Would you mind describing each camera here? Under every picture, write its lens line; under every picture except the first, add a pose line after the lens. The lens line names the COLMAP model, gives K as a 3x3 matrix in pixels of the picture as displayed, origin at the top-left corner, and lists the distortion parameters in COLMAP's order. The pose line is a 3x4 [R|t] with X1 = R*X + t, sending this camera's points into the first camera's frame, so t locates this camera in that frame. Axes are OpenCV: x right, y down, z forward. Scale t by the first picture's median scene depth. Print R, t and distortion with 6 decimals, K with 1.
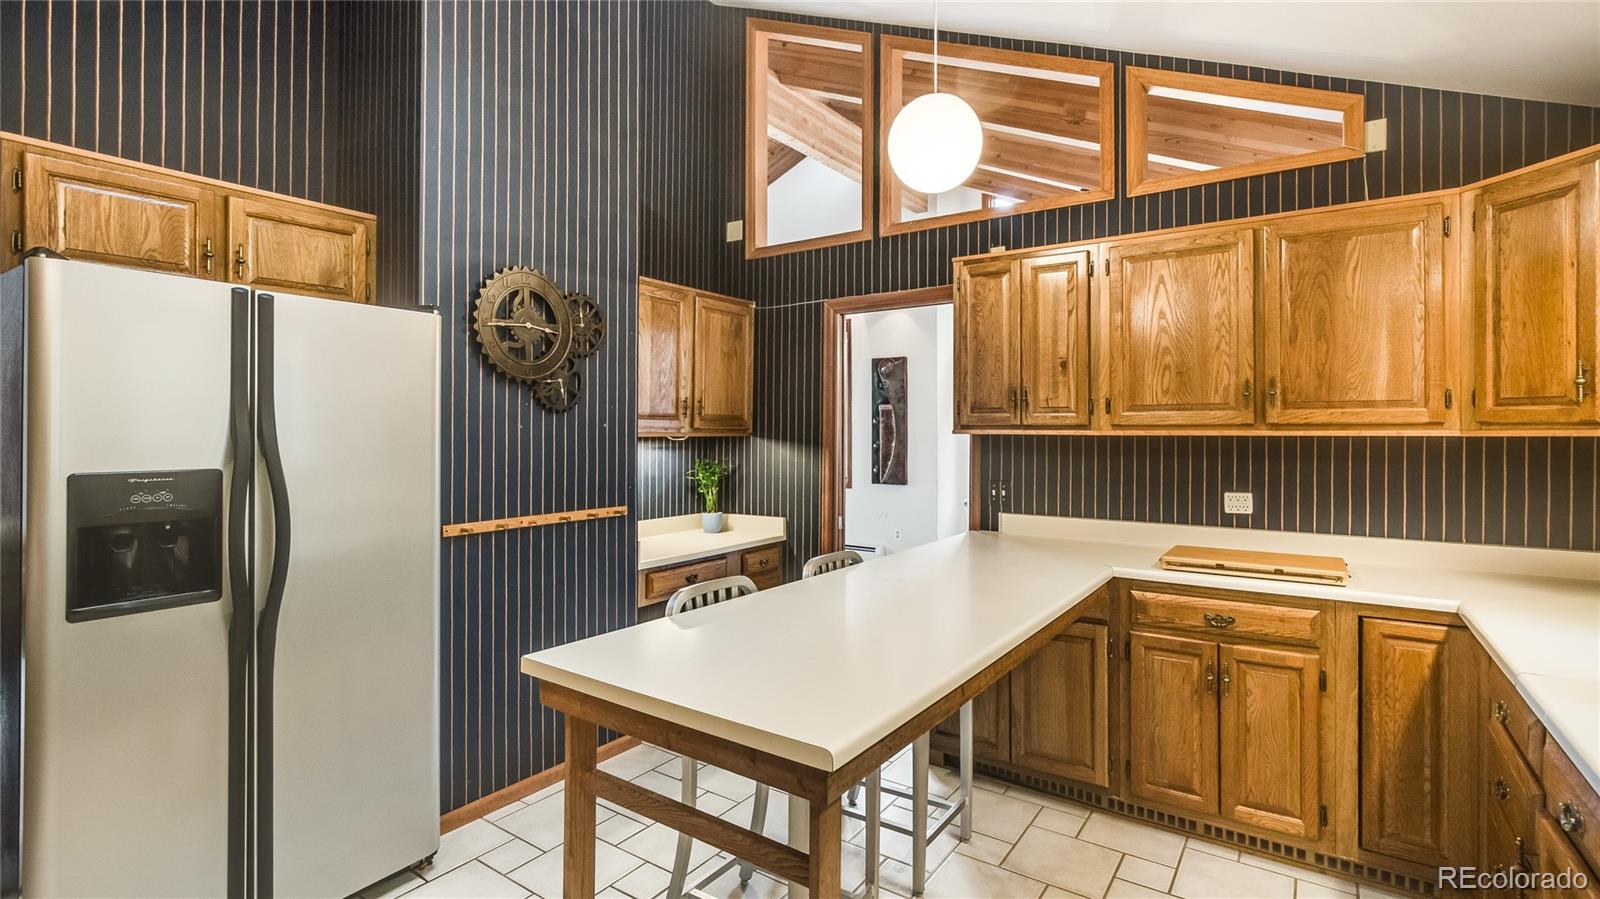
lens RADIAL K [[757.3, 0, 786.7], [0, 757.3, 445.3], [0, 0, 1]] dist [-0.023051, 0.000336]
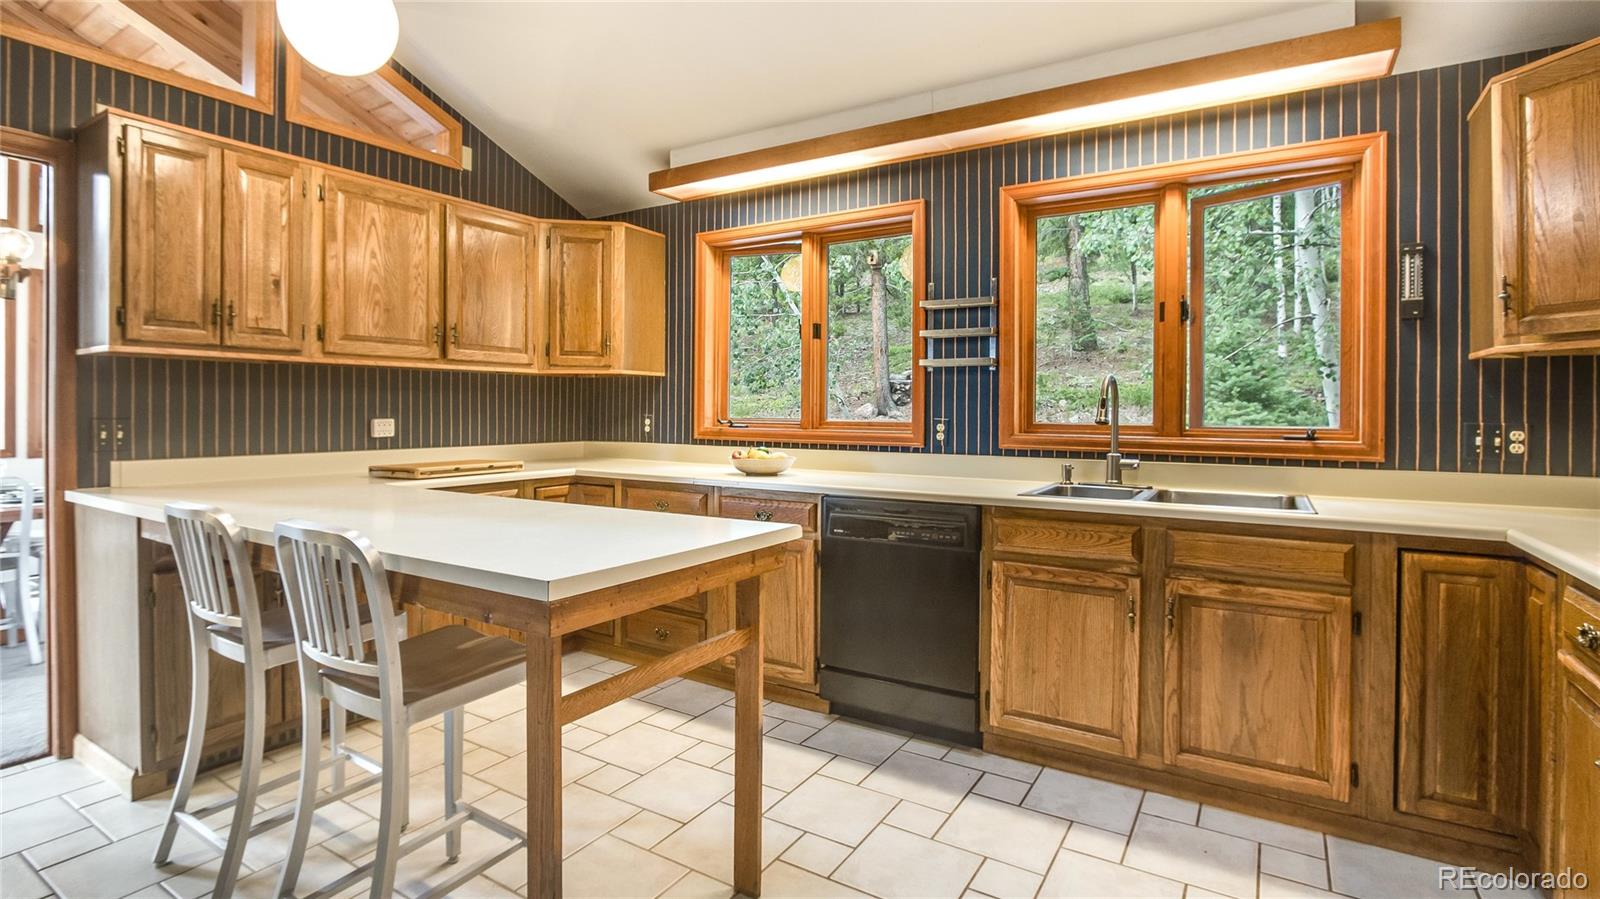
lens RADIAL K [[757.3, 0, 786.7], [0, 757.3, 445.3], [0, 0, 1]] dist [-0.023051, 0.000336]
pose [[-0.057290, -0.044575, 0.997362, -0.642236], [0.017709, 0.998800, 0.045657, 0.065620], [-0.998201, 0.020278, -0.056432, 0.466464]]
